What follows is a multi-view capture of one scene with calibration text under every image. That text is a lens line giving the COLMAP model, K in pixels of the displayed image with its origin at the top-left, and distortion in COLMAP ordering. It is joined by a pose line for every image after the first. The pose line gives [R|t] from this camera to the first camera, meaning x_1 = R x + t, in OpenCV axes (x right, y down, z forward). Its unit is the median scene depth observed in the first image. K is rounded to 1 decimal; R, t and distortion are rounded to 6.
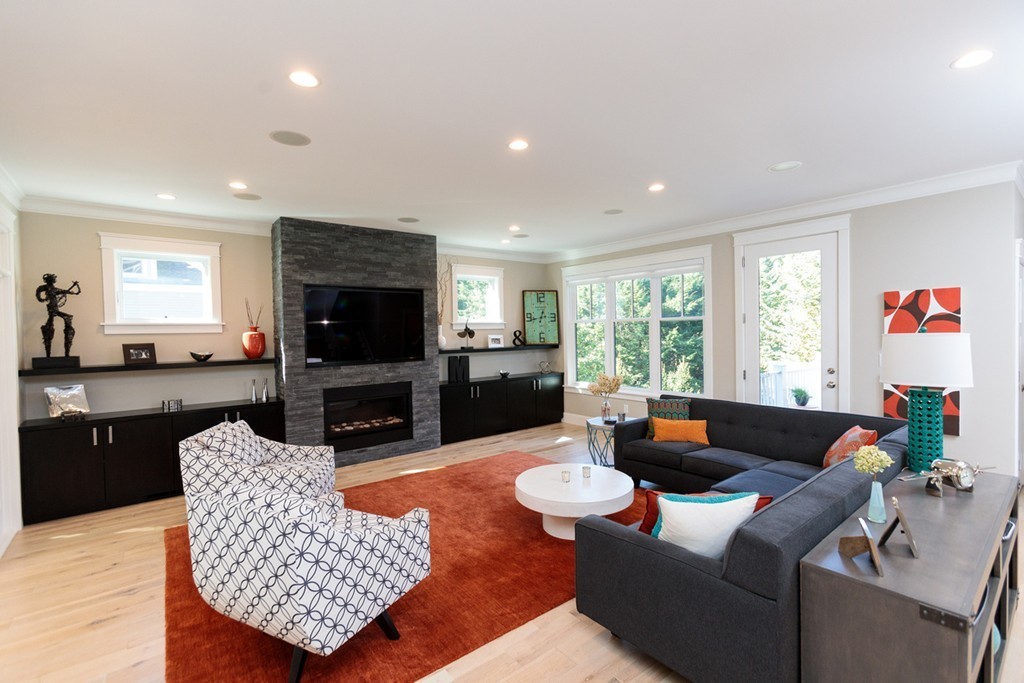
lens RADIAL K [[463.2, 0, 508.3], [0, 463.2, 342.5], [0, 0, 1]] dist [-0.012161, 0.003810]
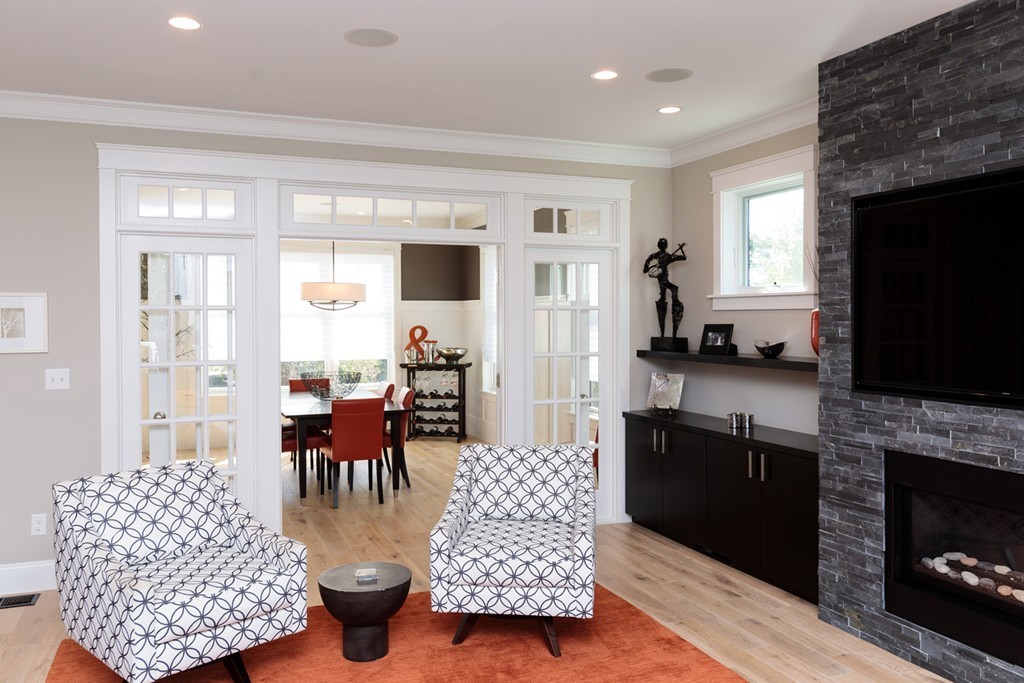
lens RADIAL K [[789.2, 0, 495.6], [0, 789.2, 323.8], [0, 0, 1]] dist [0.015003, -0.009804]
pose [[-0.291478, 0.027139, -0.956192, 0.347315], [-0.014402, 0.999360, 0.032754, -0.026039], [0.956469, 0.023319, -0.290900, 0.834229]]
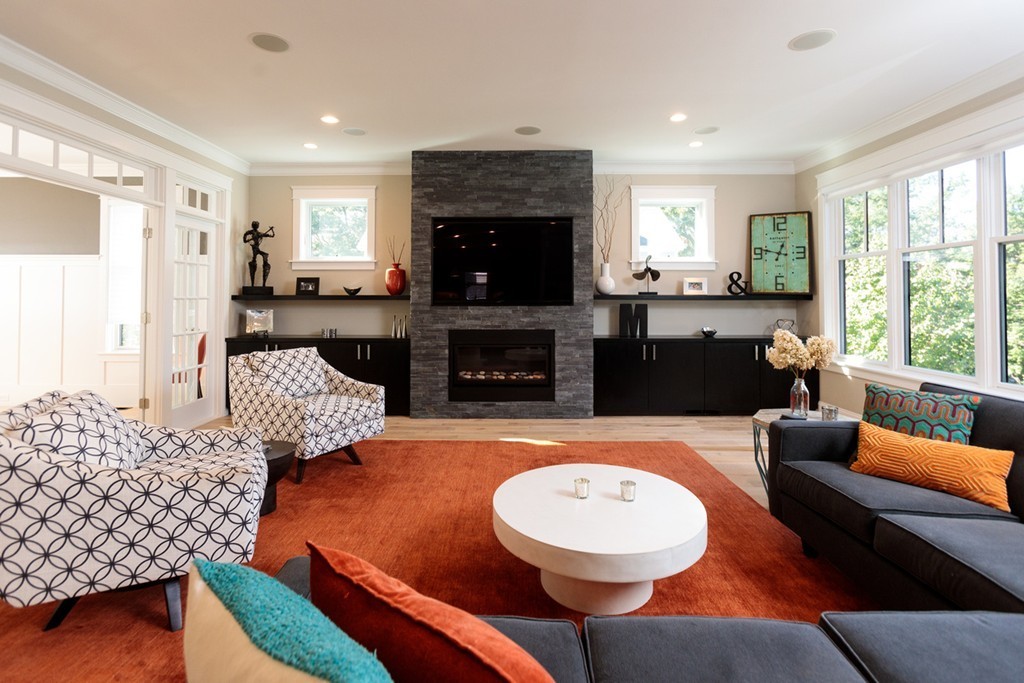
lens RADIAL K [[463.2, 0, 518.9], [0, 463.2, 287.9], [0, 0, 1]] dist [-0.012161, 0.003810]
pose [[0.777778, 0.003164, -0.628531, 0.277425], [-0.029875, 0.999043, -0.031941, 0.040644], [0.627829, 0.043620, 0.777128, 0.349033]]
